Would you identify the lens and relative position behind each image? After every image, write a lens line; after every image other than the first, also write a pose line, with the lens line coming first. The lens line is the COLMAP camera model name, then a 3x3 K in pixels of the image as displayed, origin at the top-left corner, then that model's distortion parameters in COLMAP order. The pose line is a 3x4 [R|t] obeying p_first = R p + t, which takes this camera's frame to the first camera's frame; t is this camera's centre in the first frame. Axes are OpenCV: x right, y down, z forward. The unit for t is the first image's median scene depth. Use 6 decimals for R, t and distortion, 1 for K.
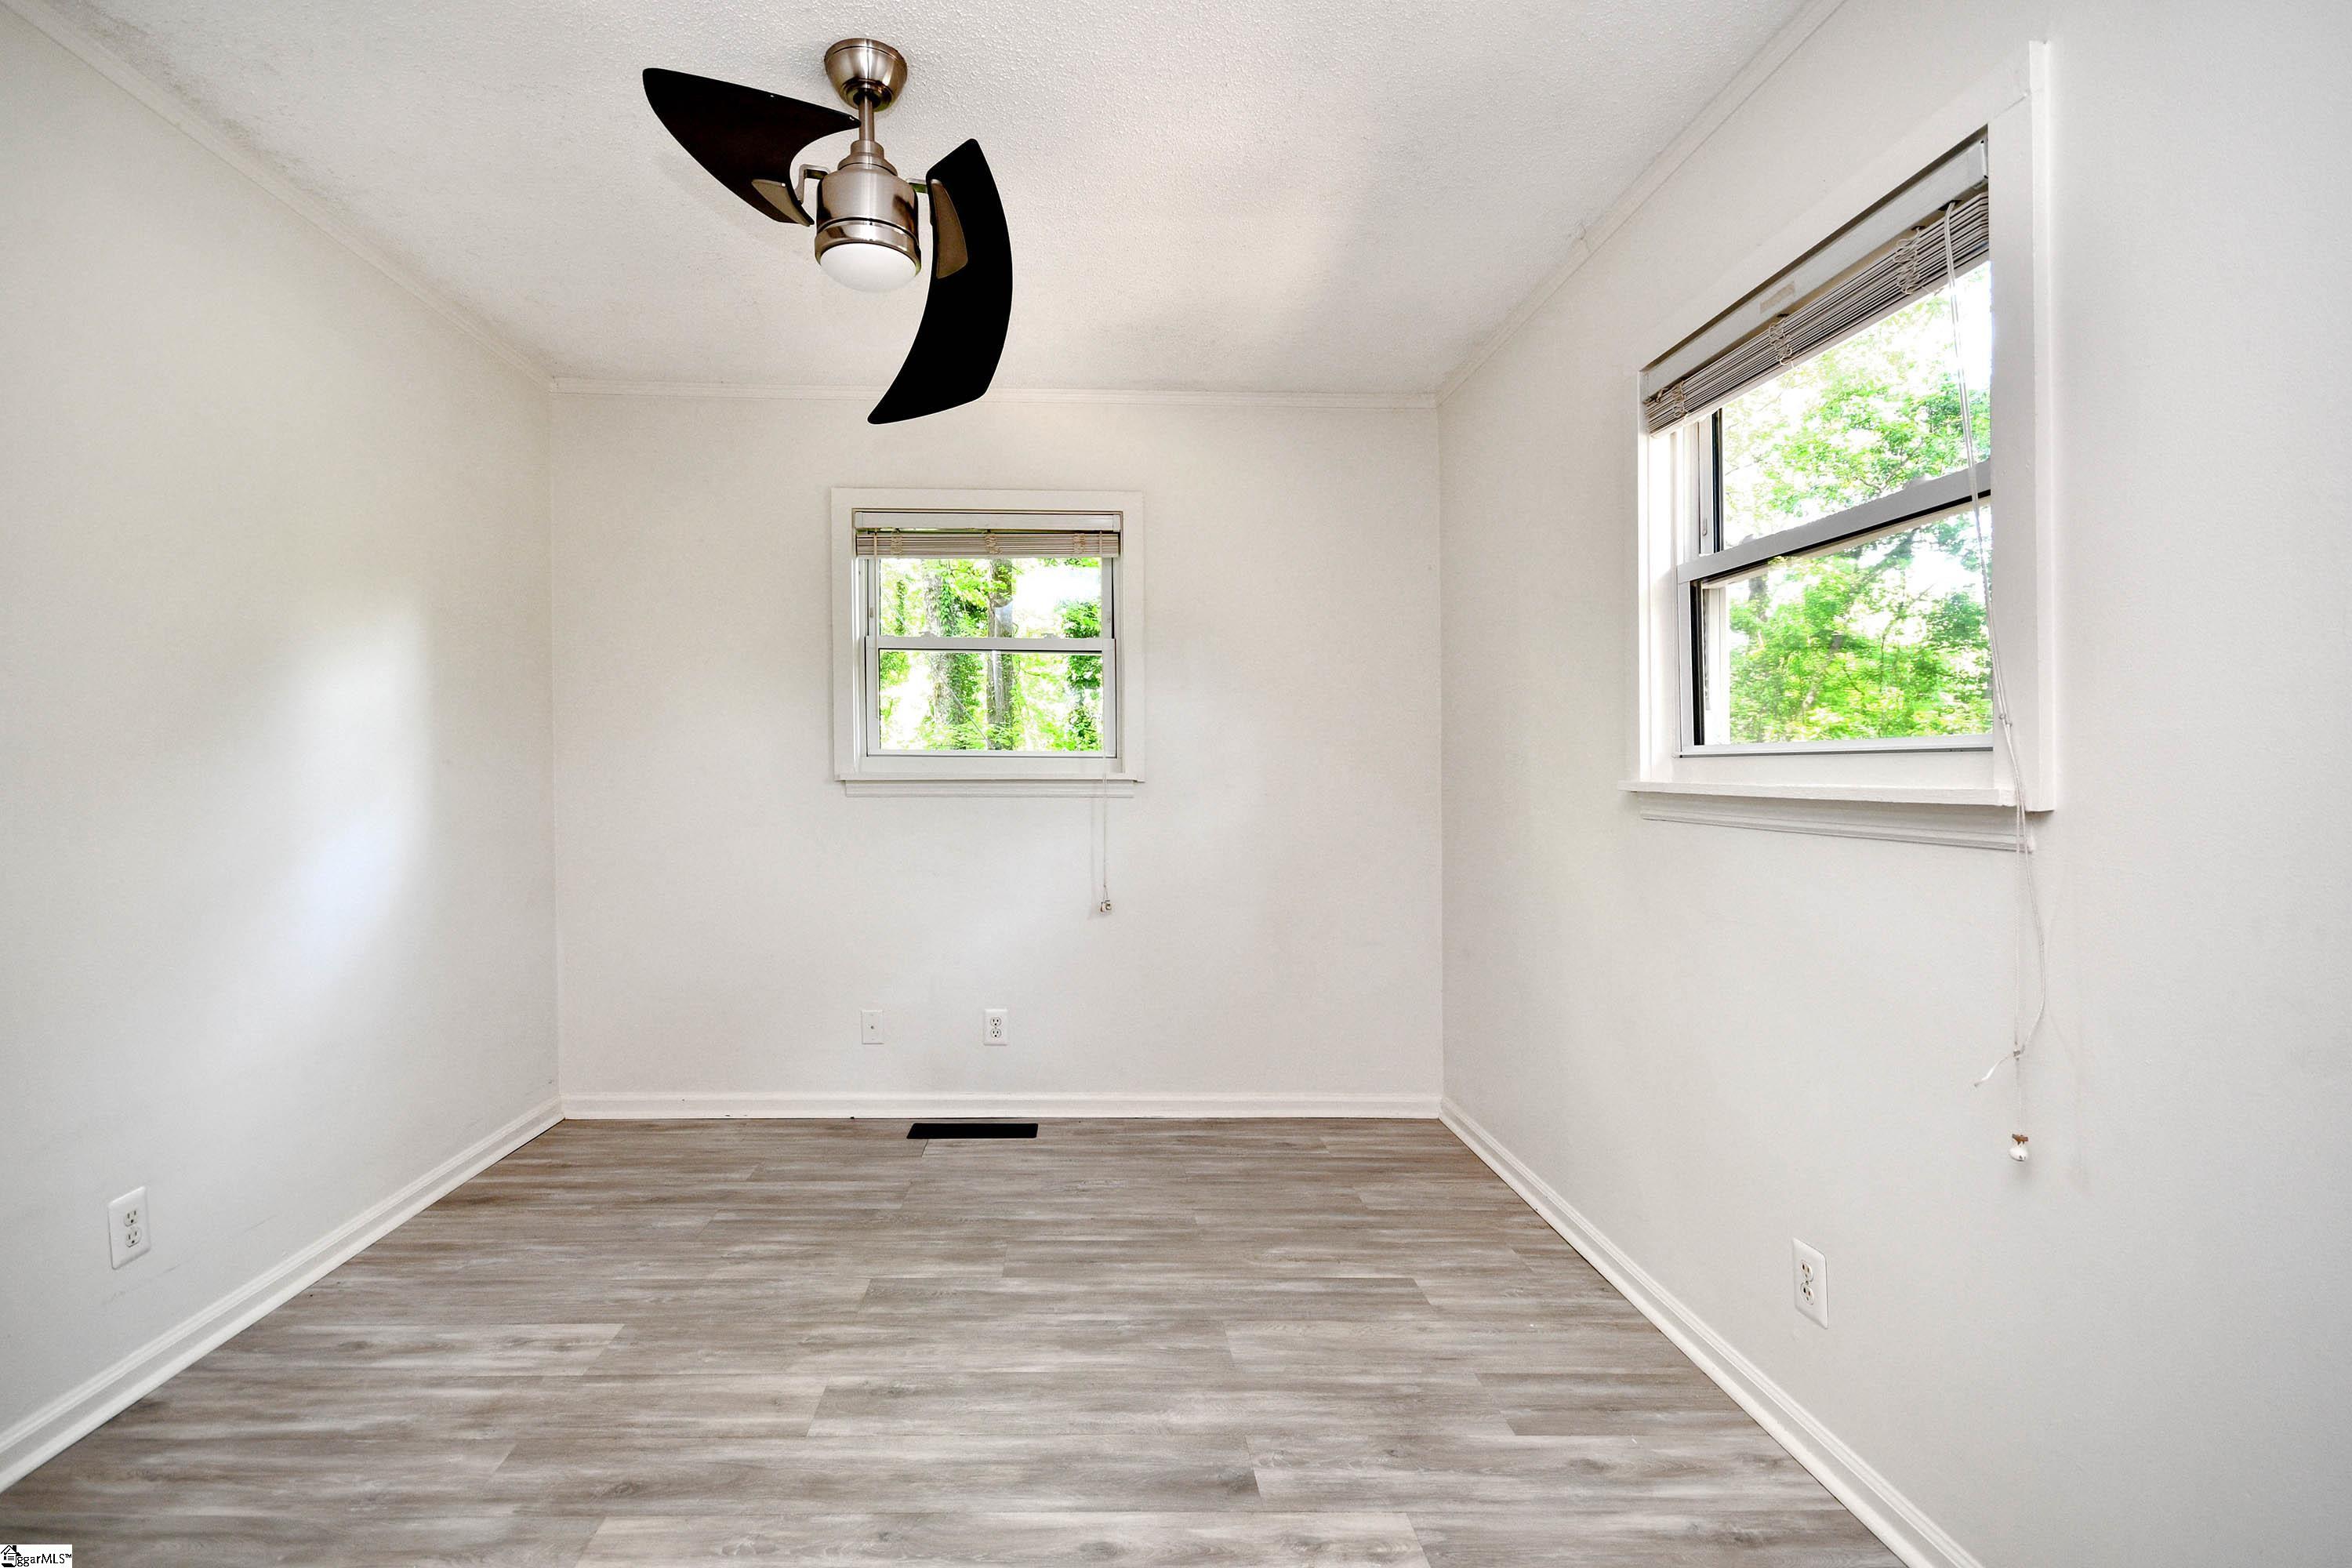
lens RADIAL K [[1068.2, 0, 1115.4], [0, 1068.2, 791.1], [0, 0, 1]] dist [0.007096, -0.007994]
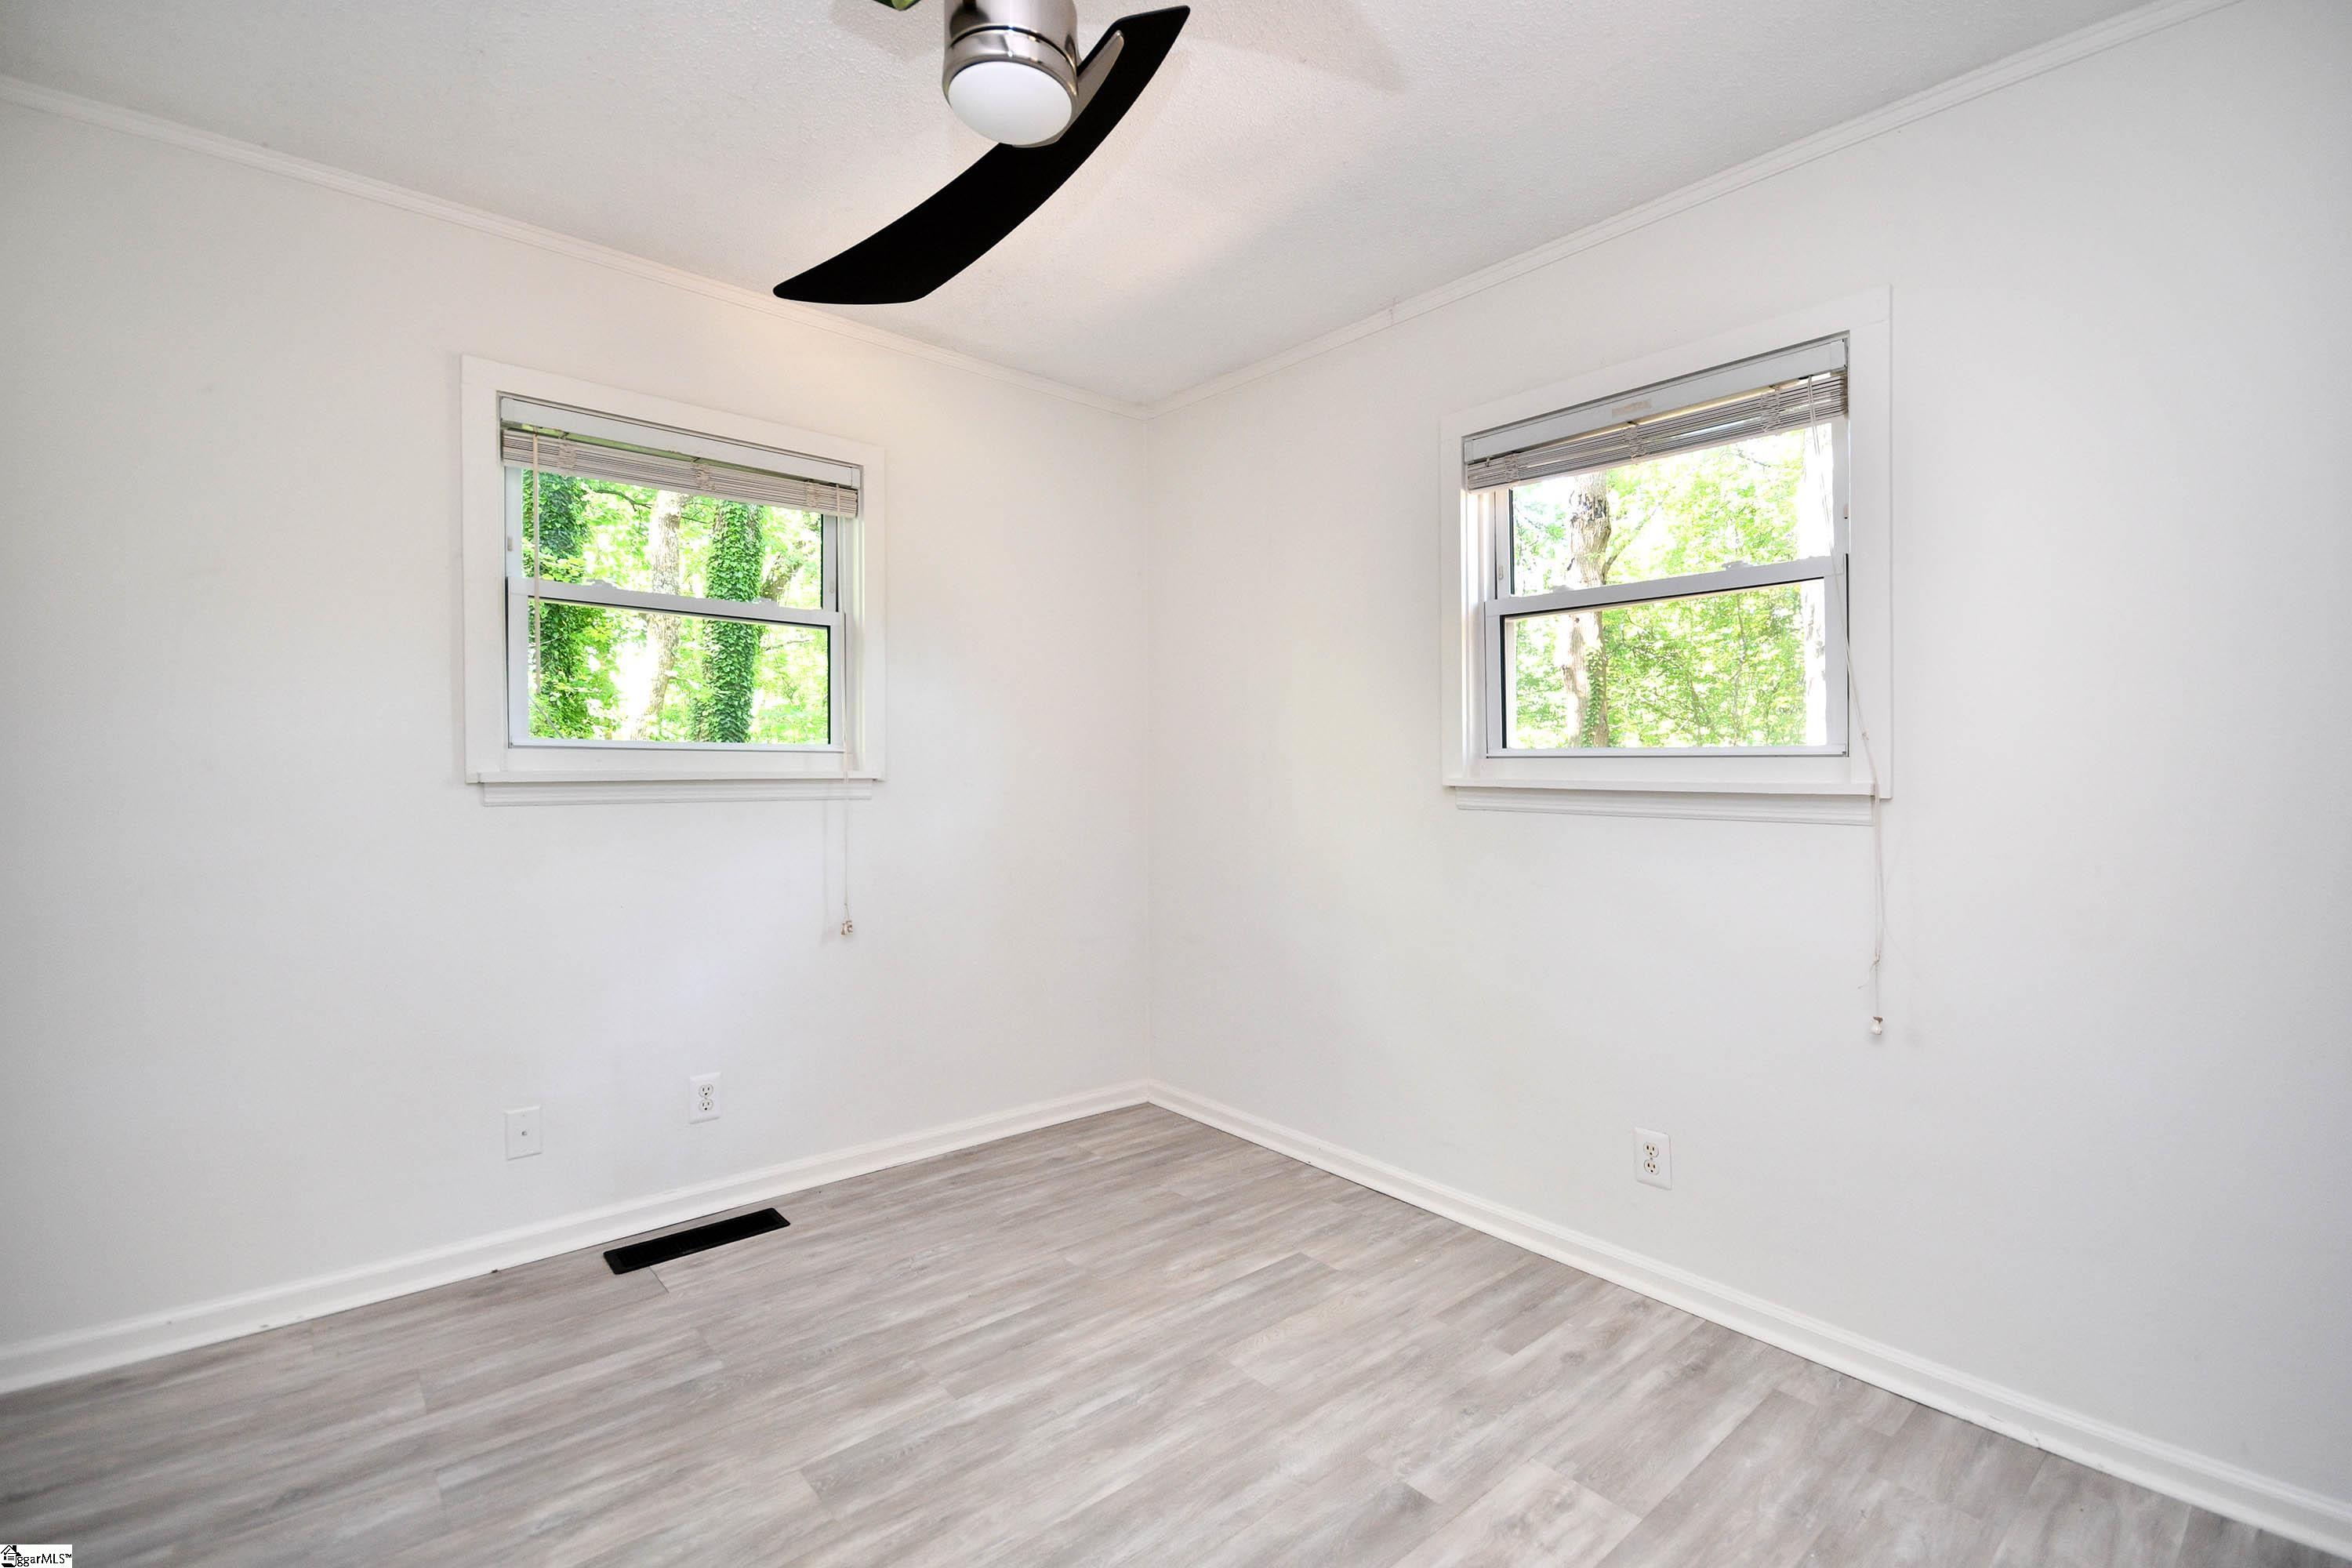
lens RADIAL K [[1047.6, 0, 1144.4], [0, 1047.6, 768.1], [0, 0, 1]] dist [-0.000189, -0.002369]
pose [[0.776135, 0.000299, 0.630566, -0.453665], [0.010102, 0.999866, -0.012909, -0.007174], [-0.630486, 0.016389, 0.776028, 0.270672]]
